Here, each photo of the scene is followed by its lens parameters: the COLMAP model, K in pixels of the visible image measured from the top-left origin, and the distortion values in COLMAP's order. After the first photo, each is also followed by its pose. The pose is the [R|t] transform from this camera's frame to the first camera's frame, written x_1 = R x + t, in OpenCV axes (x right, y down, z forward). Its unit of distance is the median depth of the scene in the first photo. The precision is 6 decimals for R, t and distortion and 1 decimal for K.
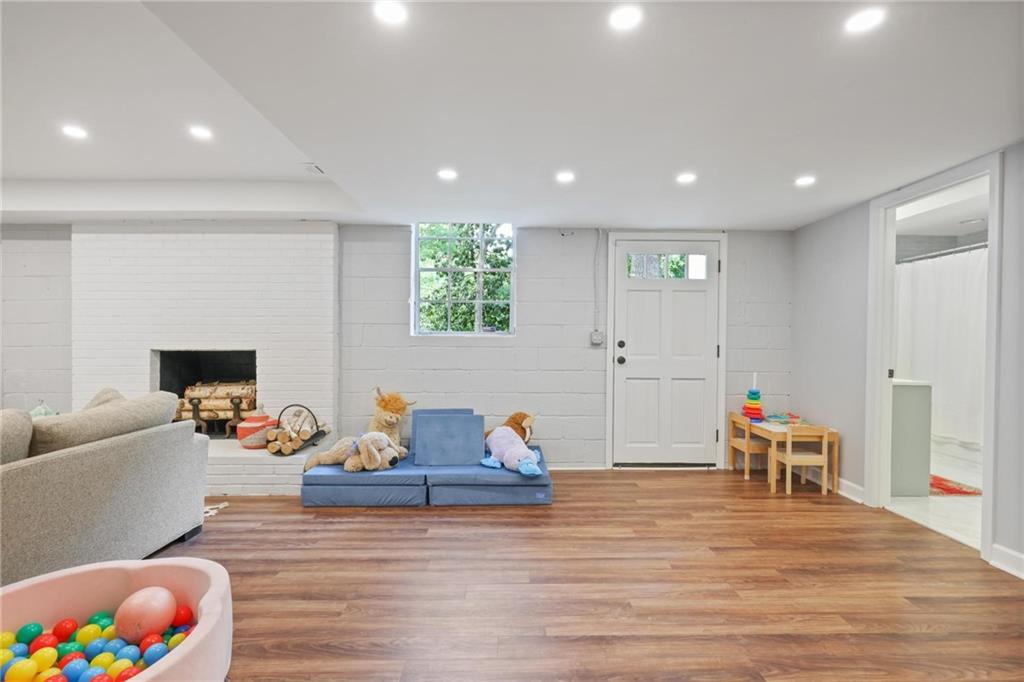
lens RADIAL K [[461.9, 0, 512.6], [0, 461.9, 340.0], [0, 0, 1]] dist [0.002970, -0.000822]
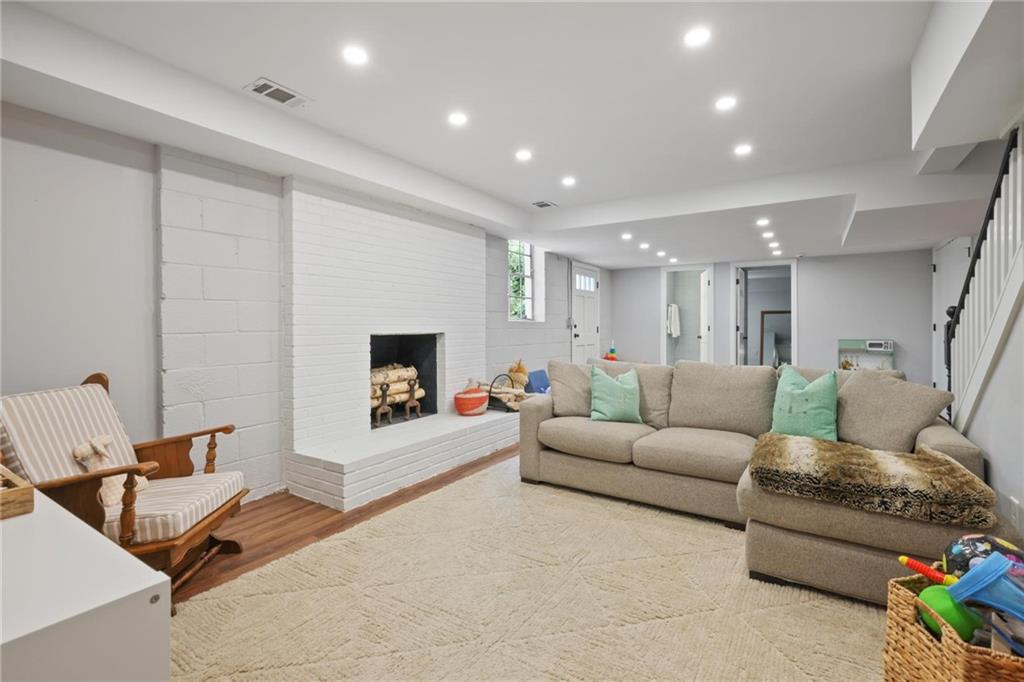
lens RADIAL K [[461.9, 0, 519.2], [0, 461.9, 333.0], [0, 0, 1]] dist [0.002970, -0.000822]
pose [[0.550067, -0.017727, 0.834932, -1.342731], [0.003003, 0.999810, 0.019249, 0.000565], [-0.835115, -0.008081, 0.550016, 0.225751]]
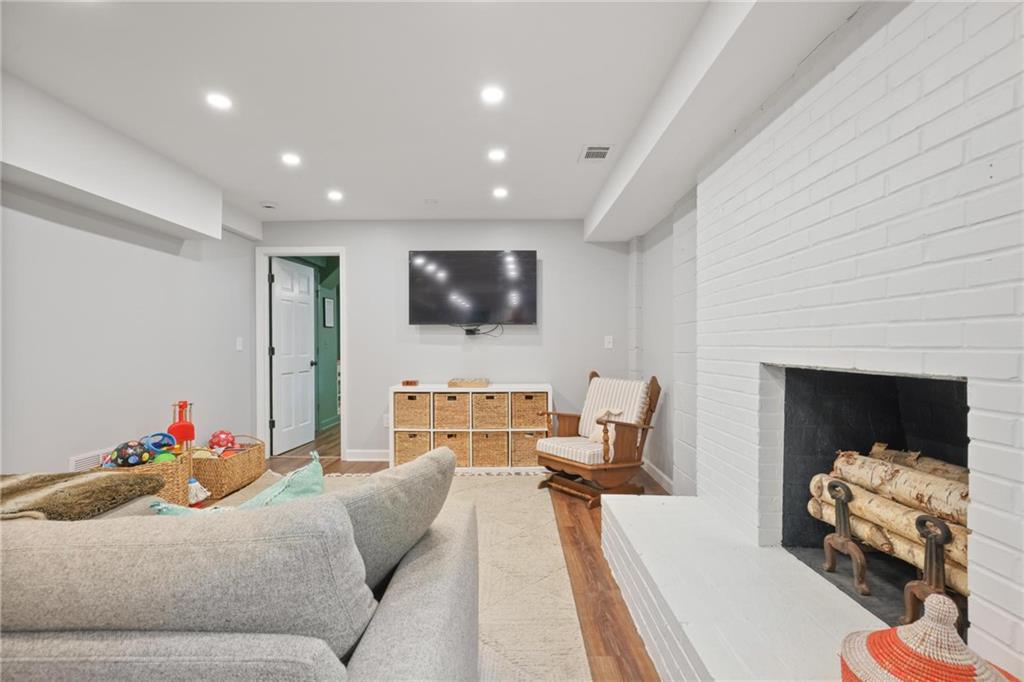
lens RADIAL K [[461.9, 0, 508.3], [0, 461.9, 338.1], [0, 0, 1]] dist [0.002970, -0.000822]
pose [[-0.026576, -0.012494, -0.999569, -0.259459], [0.006486, 0.999899, -0.012670, -0.001785], [0.999626, -0.006820, -0.026492, 0.710866]]
